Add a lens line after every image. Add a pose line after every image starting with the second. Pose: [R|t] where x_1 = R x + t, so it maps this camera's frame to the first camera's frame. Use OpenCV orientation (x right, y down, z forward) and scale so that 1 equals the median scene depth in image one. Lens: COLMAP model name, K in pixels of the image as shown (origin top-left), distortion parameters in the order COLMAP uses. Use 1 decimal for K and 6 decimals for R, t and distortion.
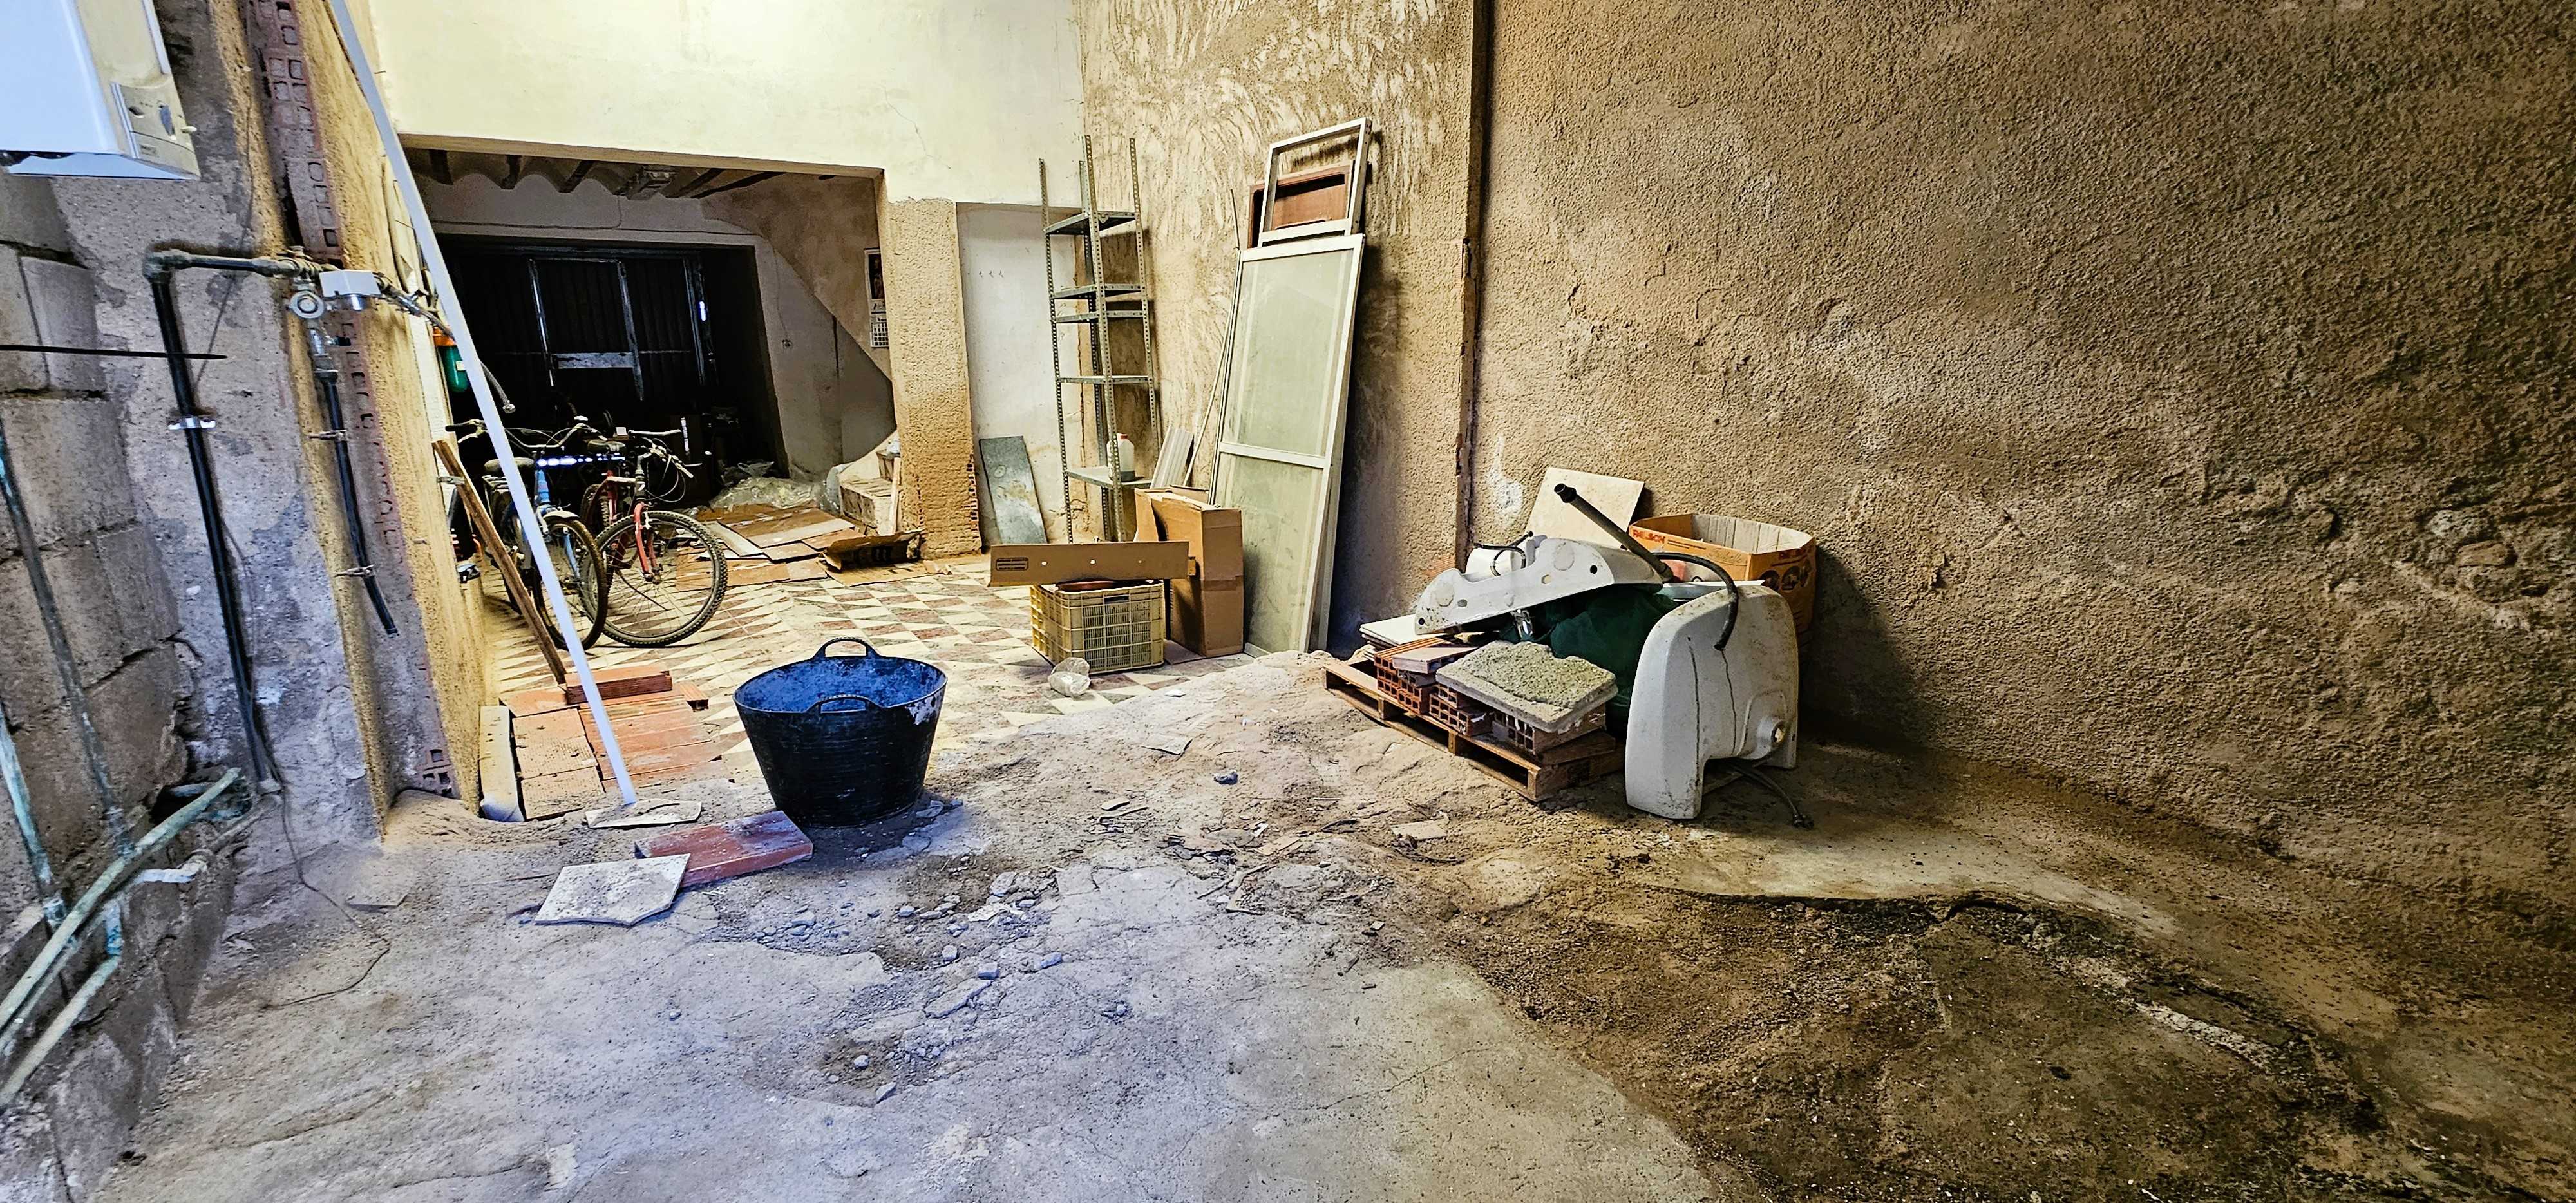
lens RADIAL K [[1052.6, 0, 1281.4], [0, 1052.6, 608.0], [0, 0, 1]] dist [-0.002603, 0.000708]
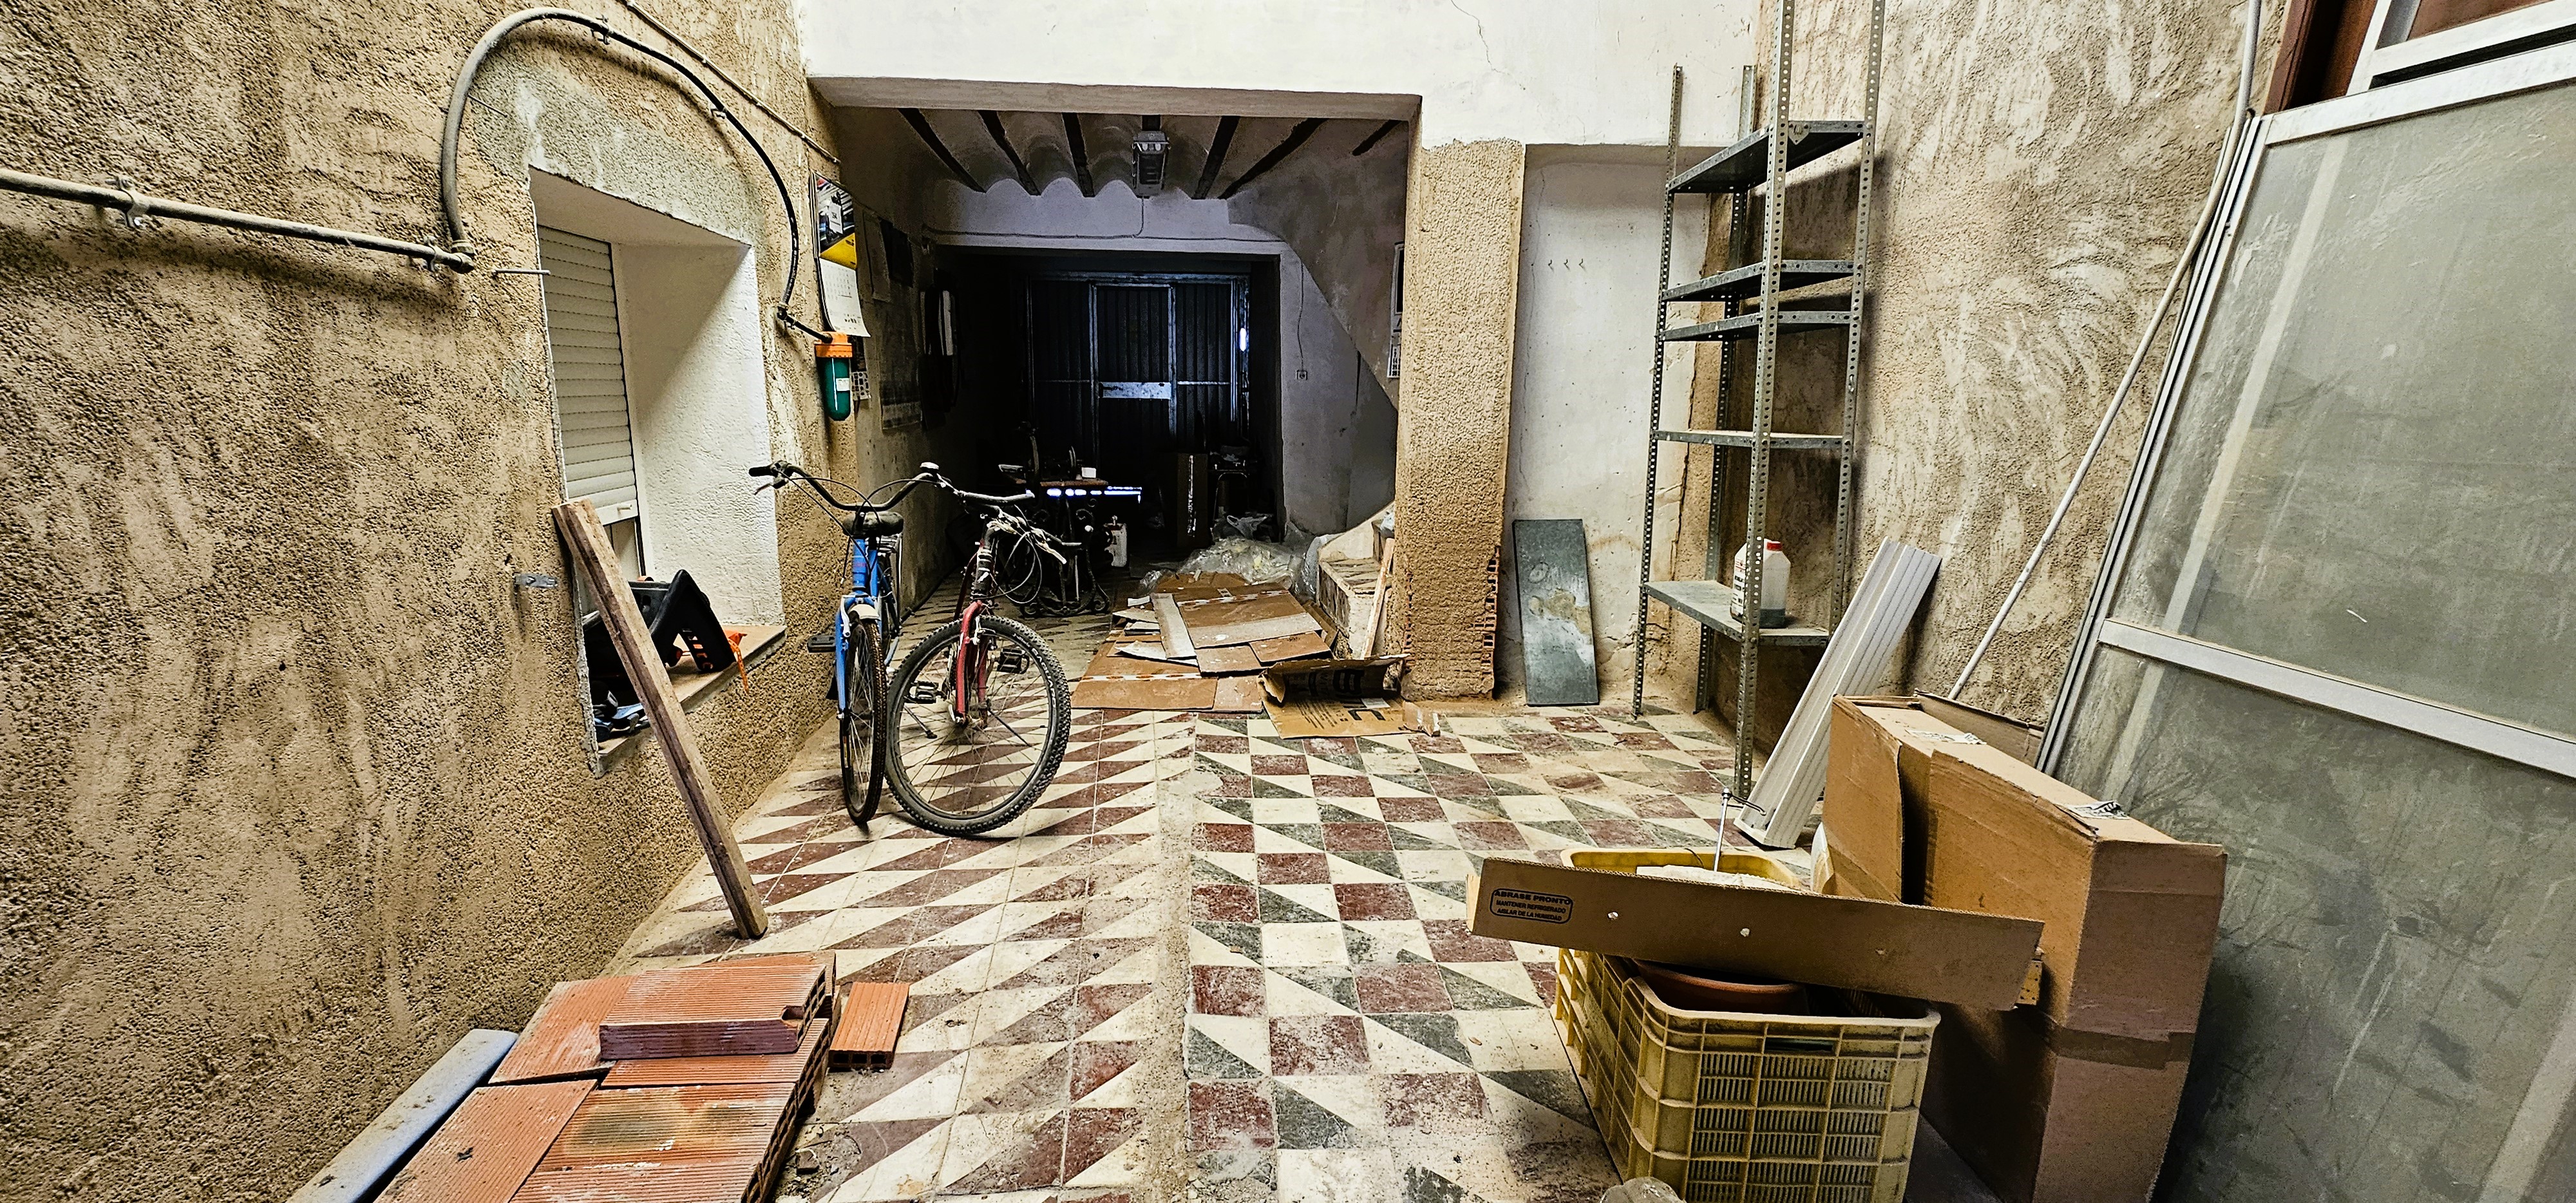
lens RADIAL K [[1052.6, 0, 1281.4], [0, 1052.6, 608.0], [0, 0, 1]] dist [-0.002603, 0.000708]
pose [[0.874029, 0.119296, -0.471001, -0.112342], [-0.138111, 0.990402, -0.005439, -0.093154], [0.465831, 0.069804, 0.882116, 0.408637]]
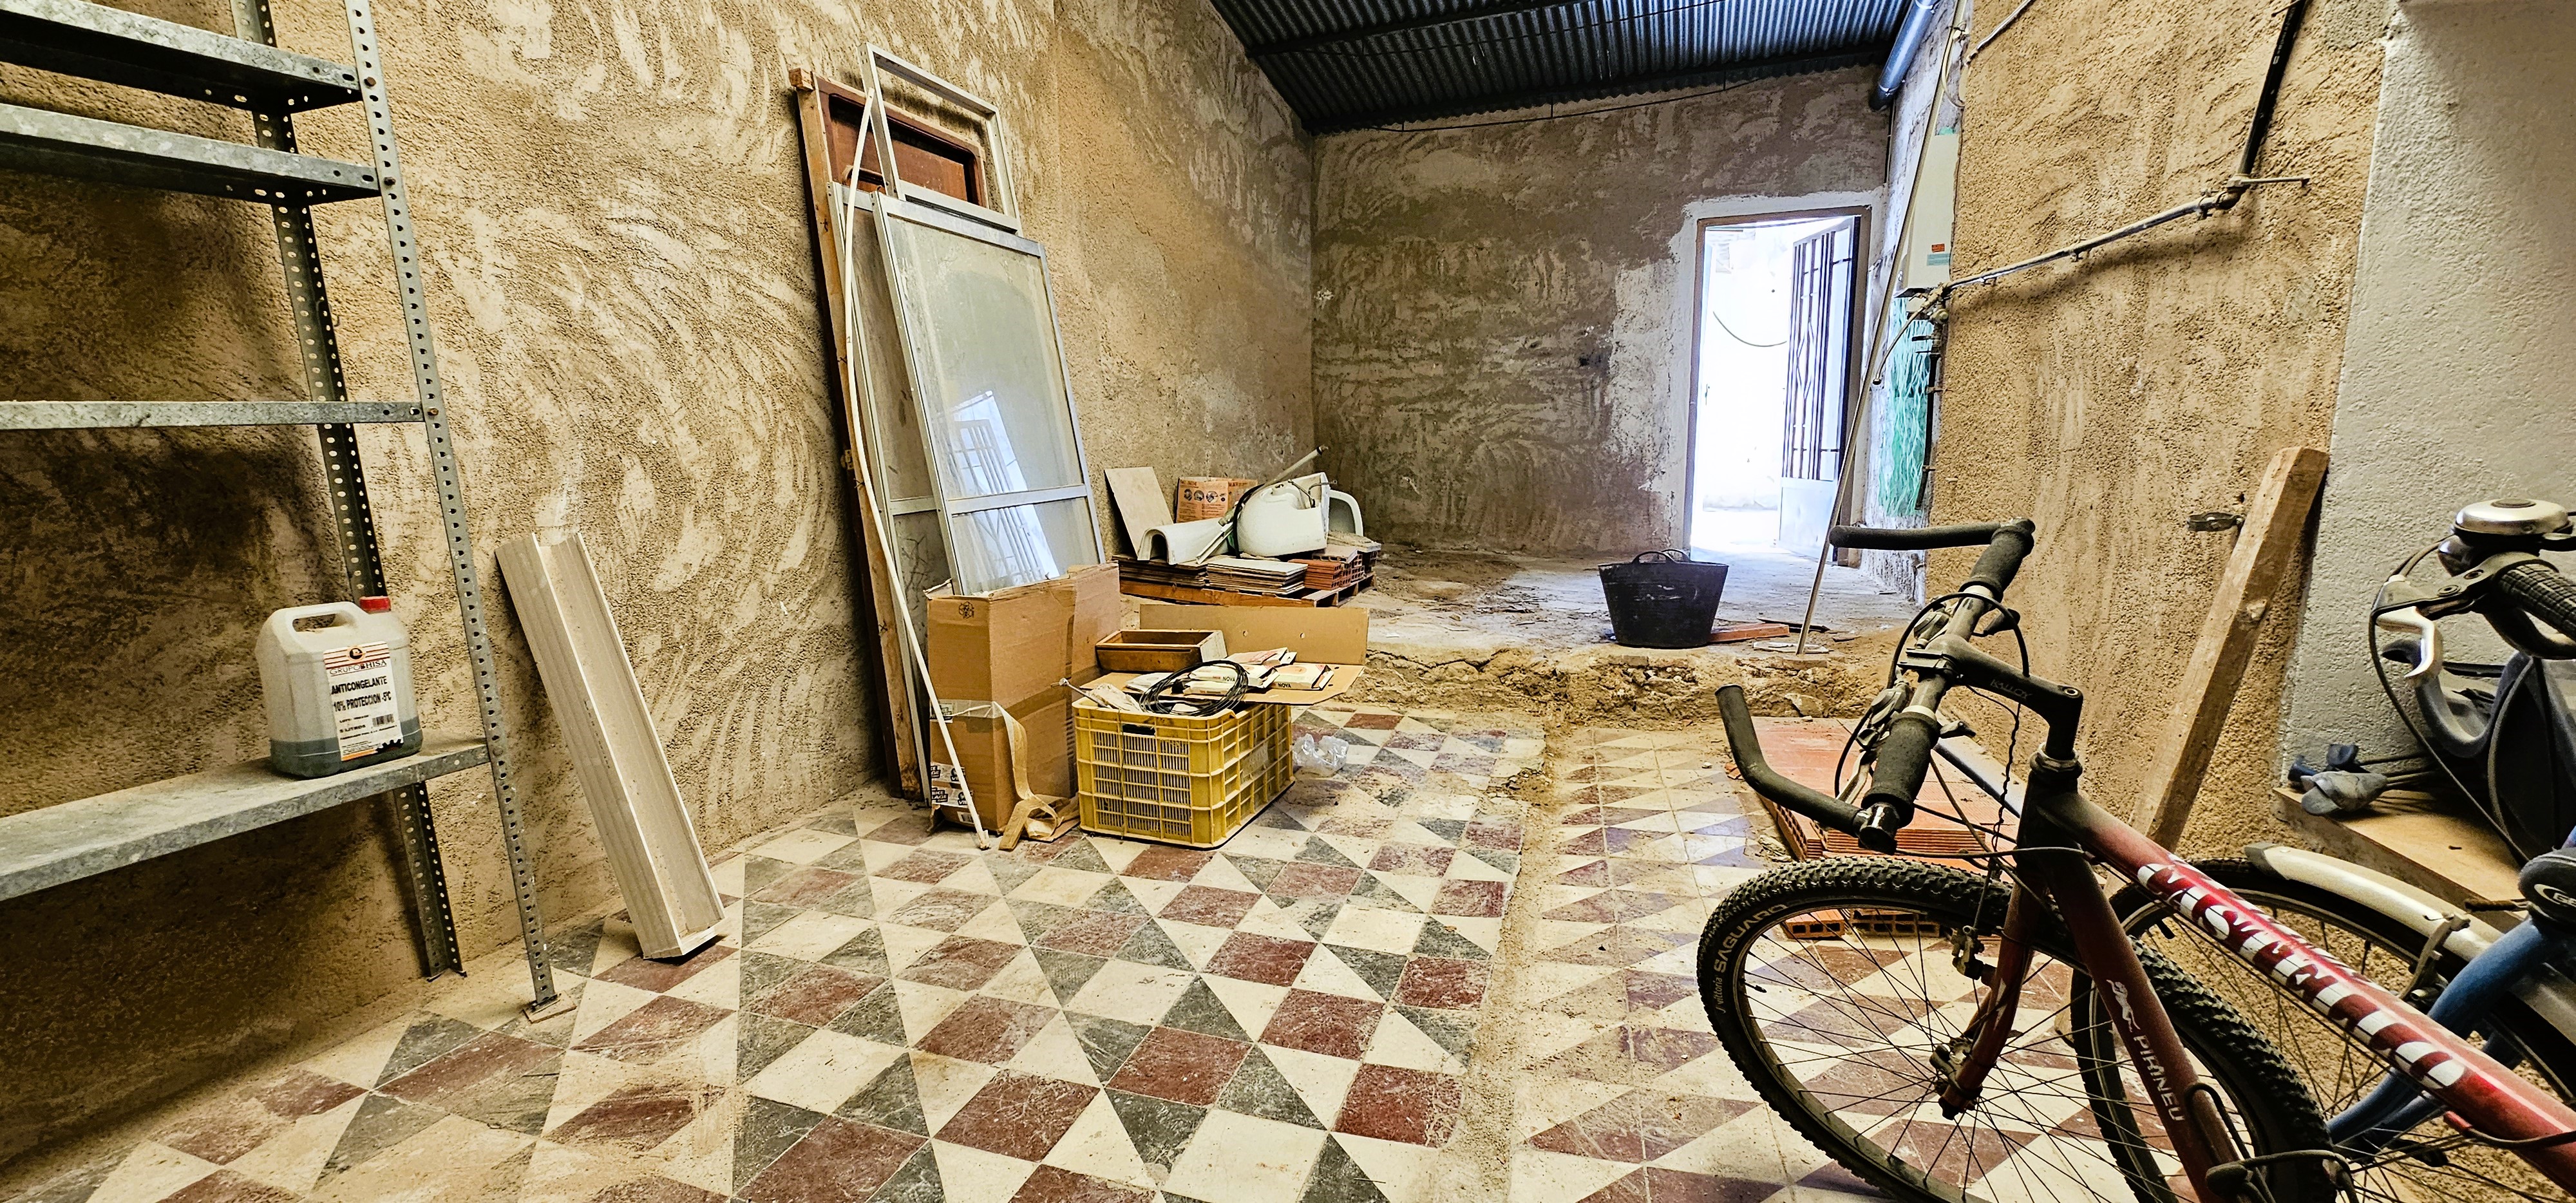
lens RADIAL K [[1052.6, 0, 1281.4], [0, 1052.6, 608.0], [0, 0, 1]] dist [-0.002603, 0.000708]
pose [[-0.624805, -0.119678, 0.771554, -0.534469], [0.208073, 0.926925, 0.312276, -0.200155], [-0.752545, 0.355651, -0.554245, 0.969194]]
